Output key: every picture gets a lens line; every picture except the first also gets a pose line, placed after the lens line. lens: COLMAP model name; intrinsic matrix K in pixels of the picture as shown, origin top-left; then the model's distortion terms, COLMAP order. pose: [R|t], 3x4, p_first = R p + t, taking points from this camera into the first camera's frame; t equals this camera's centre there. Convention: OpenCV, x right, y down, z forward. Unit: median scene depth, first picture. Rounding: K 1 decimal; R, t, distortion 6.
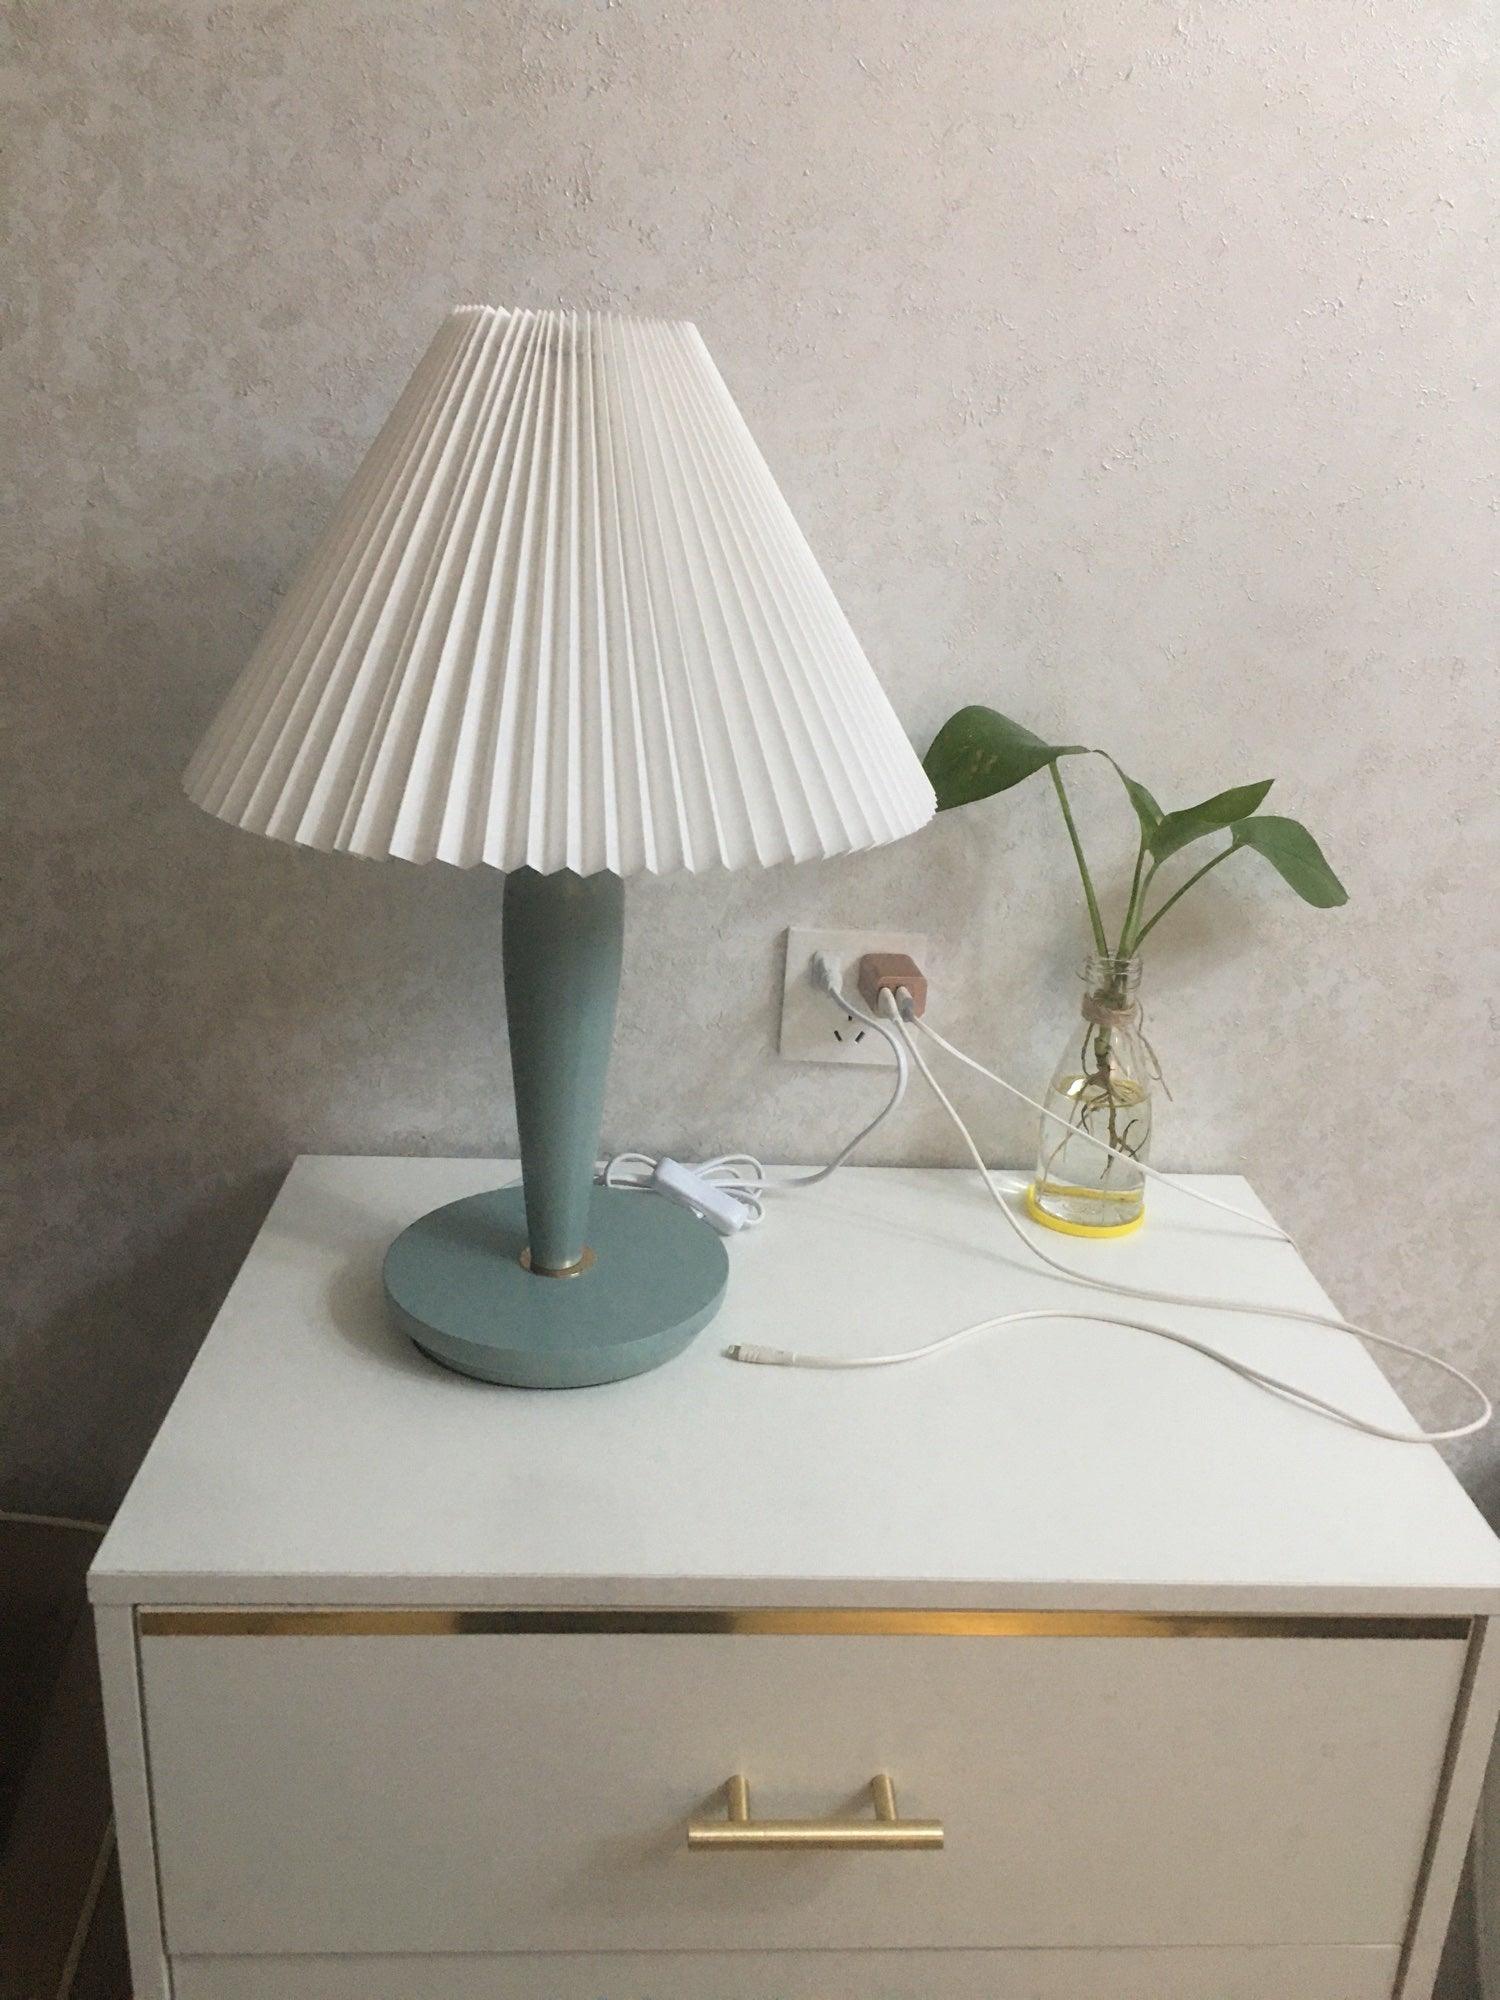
lens RADIAL K [[1677.9, 0, 750.0], [0, 1677.9, 1000.0], [0, 0, 1]] dist [0.060733, -0.077632]
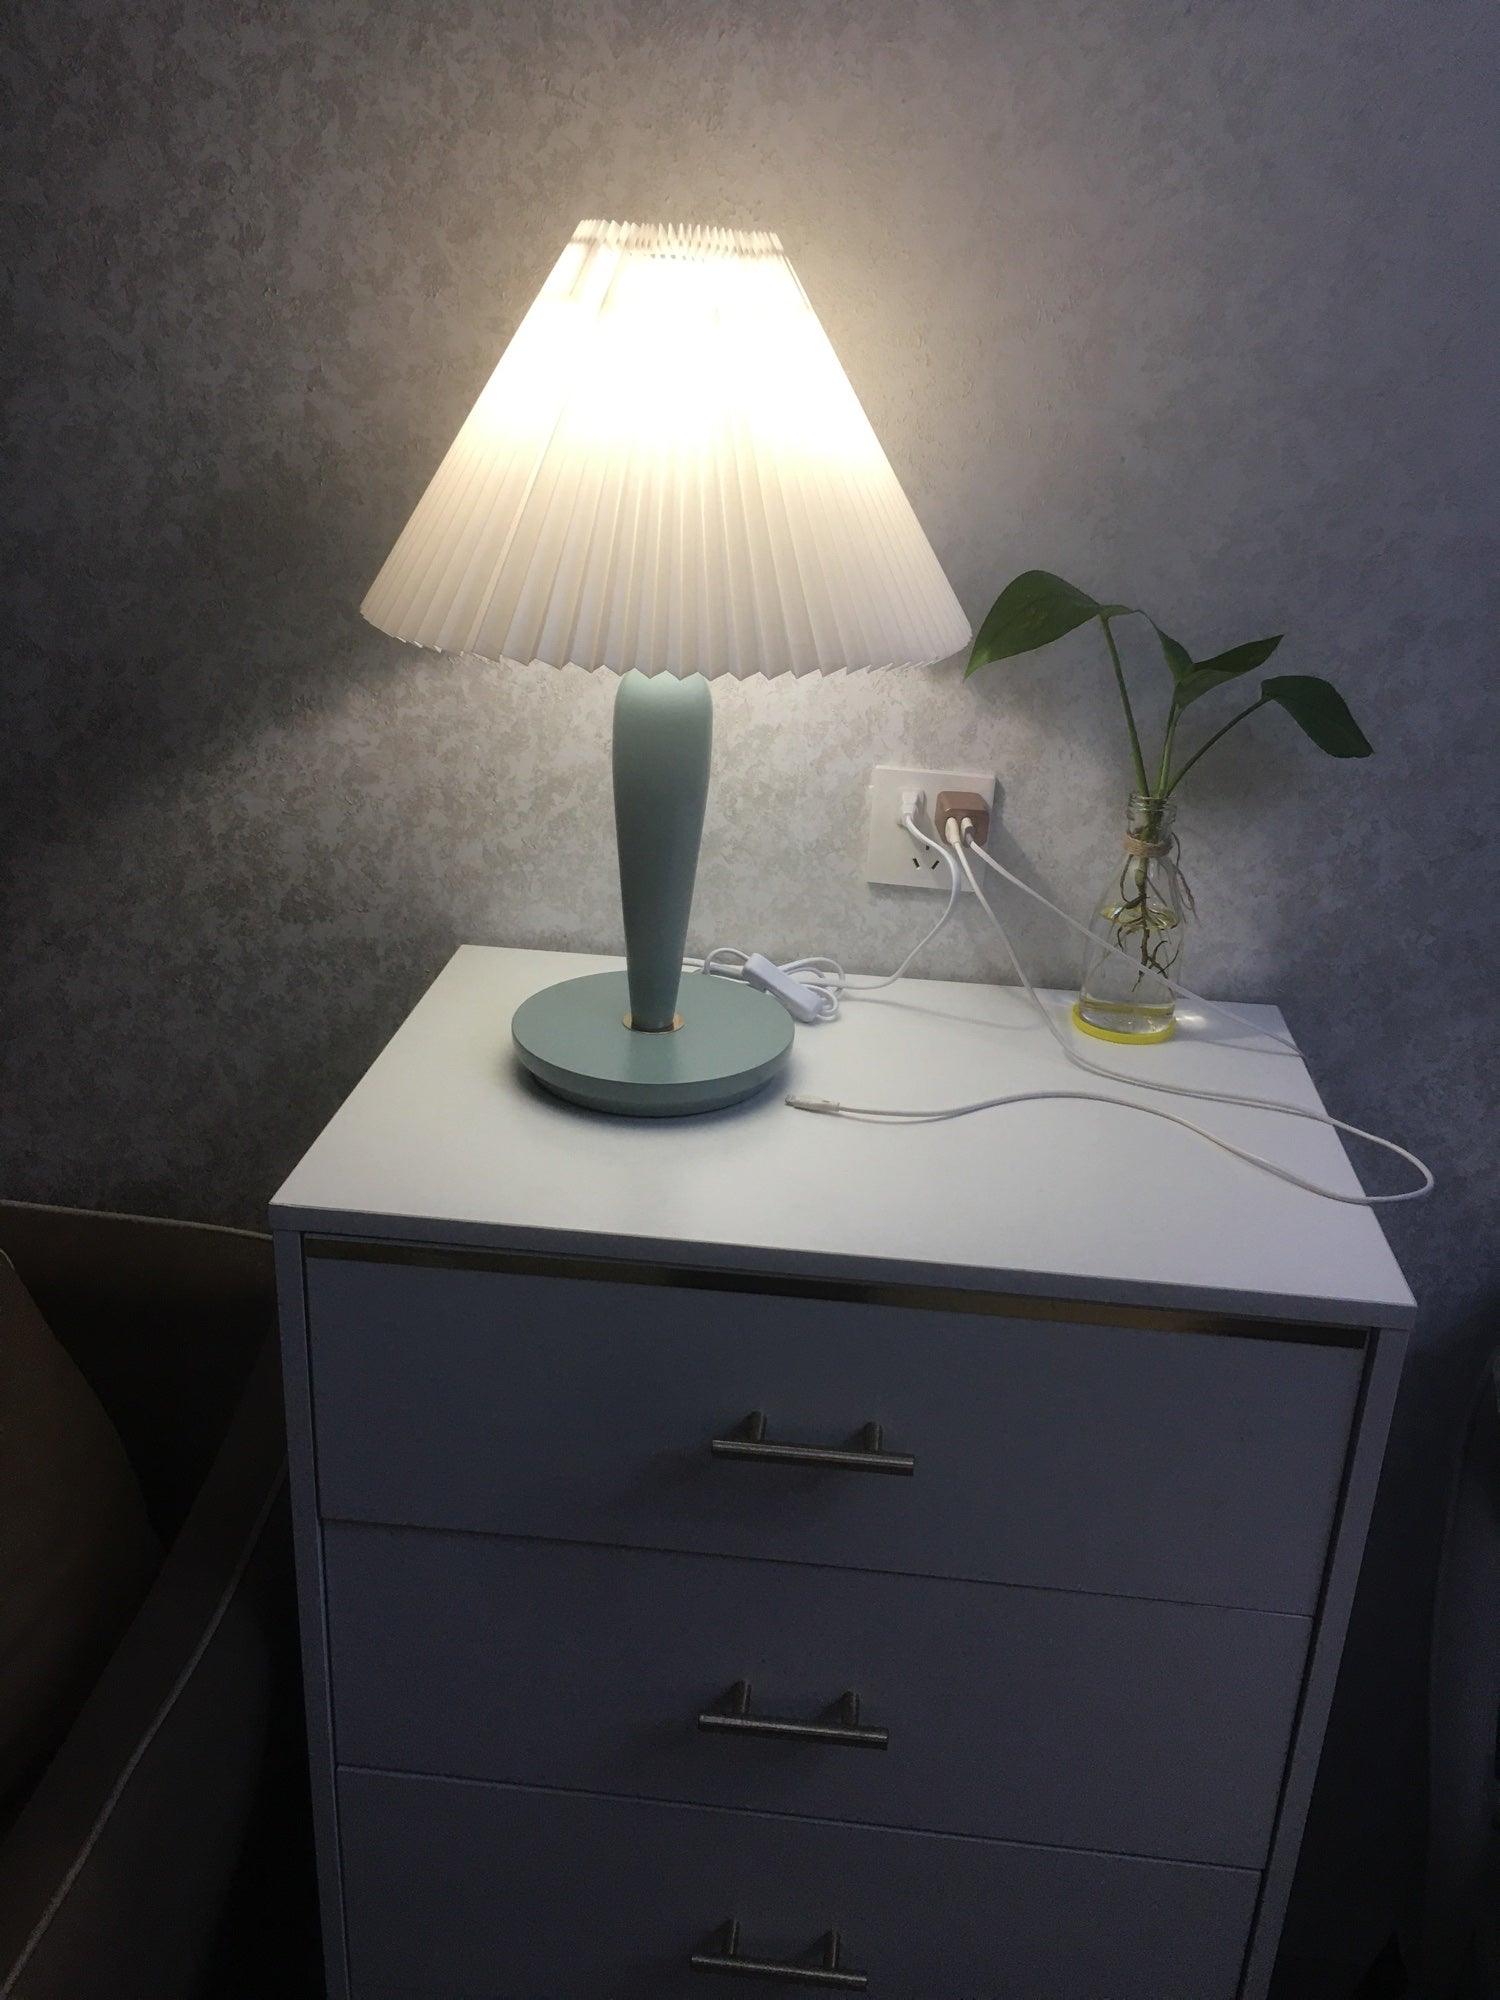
lens RADIAL K [[1677.9, 0, 750.0], [0, 1677.9, 1000.0], [0, 0, 1]] dist [0.060733, -0.077632]
pose [[0.989662, 0.052512, -0.133456, 0.104952], [-0.046859, 0.997880, 0.045158, 0.073036], [0.135545, -0.038437, 0.990025, -0.173640]]
